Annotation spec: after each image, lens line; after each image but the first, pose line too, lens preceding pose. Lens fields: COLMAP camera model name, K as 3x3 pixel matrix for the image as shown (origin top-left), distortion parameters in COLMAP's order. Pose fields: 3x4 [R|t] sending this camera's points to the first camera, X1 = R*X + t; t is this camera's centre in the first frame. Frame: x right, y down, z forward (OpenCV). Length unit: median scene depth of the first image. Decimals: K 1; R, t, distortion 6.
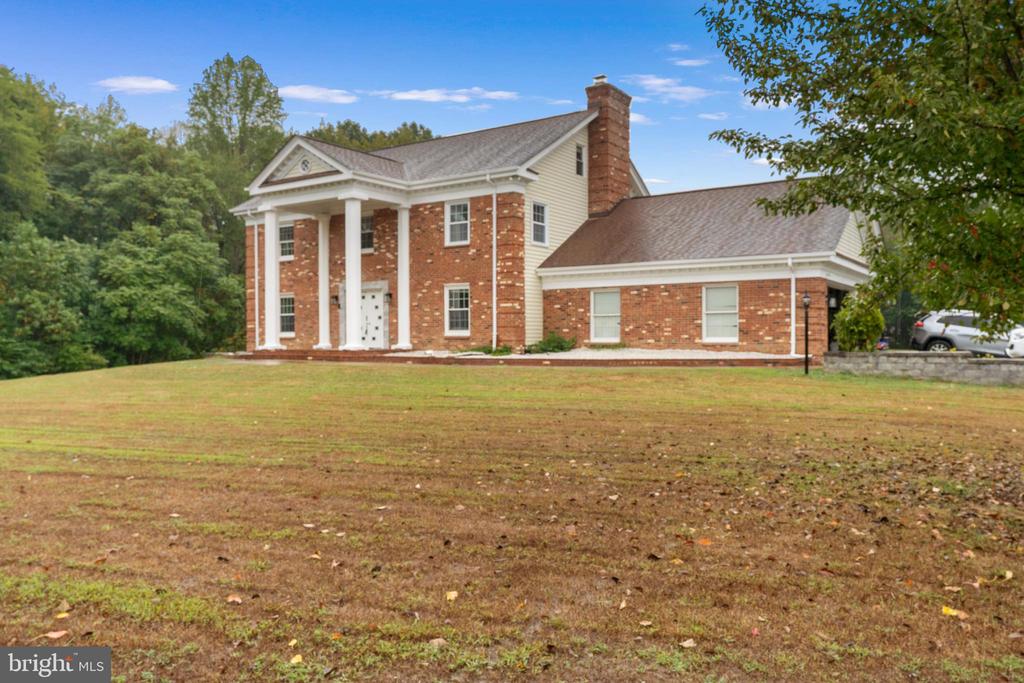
lens RADIAL K [[769.5, 0, 511.6], [0, 769.5, 339.0], [0, 0, 1]] dist [0.001300, 0.004224]
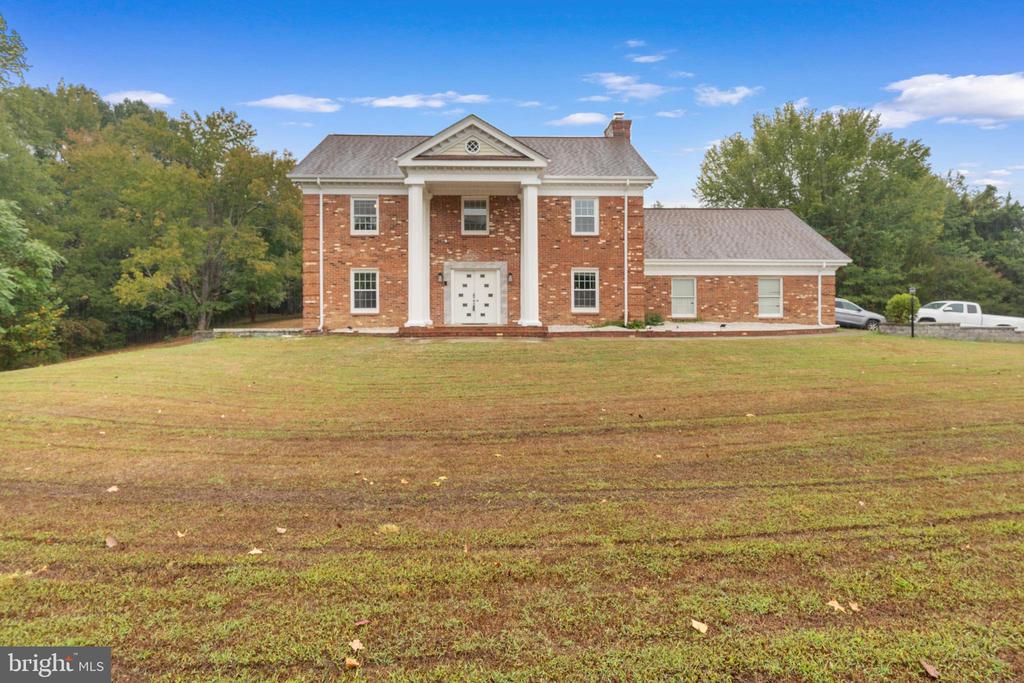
lens RADIAL K [[582.3, 0, 516.1], [0, 582.3, 297.5], [0, 0, 1]] dist [-0.003354, 0.000279]
pose [[0.810601, 0.015212, 0.585401, -0.668102], [0.000549, 0.999642, -0.026737, -0.003089], [-0.585599, 0.021994, 0.810303, 0.340850]]
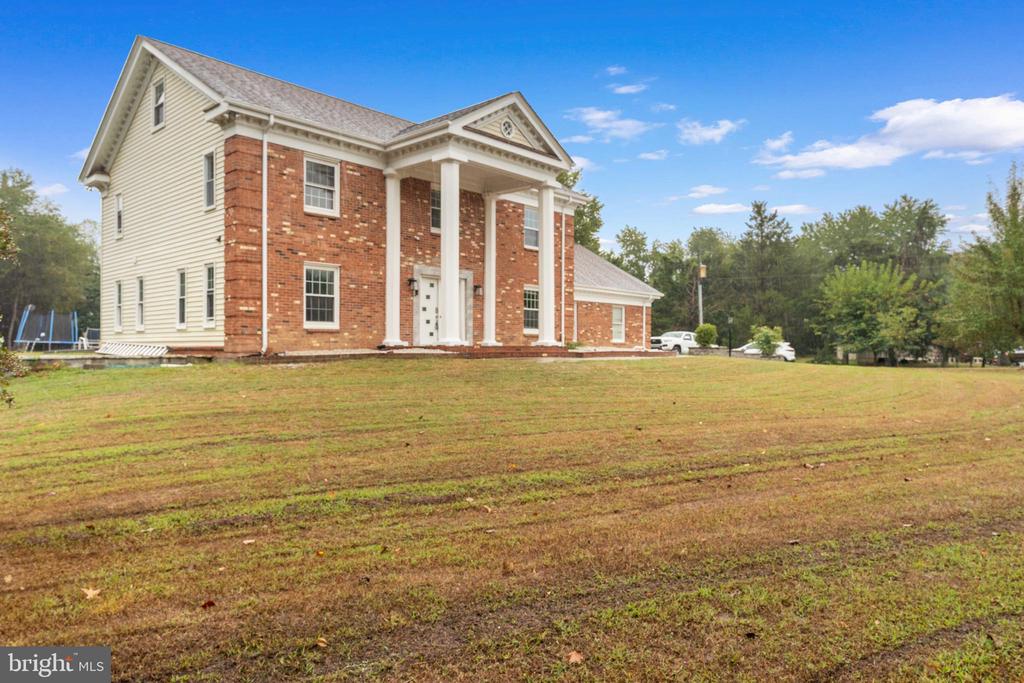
lens RADIAL K [[668.6, 0, 514.4], [0, 668.6, 344.6], [0, 0, 1]] dist [0.003410, 0.000094]
pose [[0.153299, 0.010551, 0.988123, -0.986585], [0.002542, 0.999935, -0.011071, 0.021095], [-0.988177, 0.004209, 0.153263, 0.875095]]
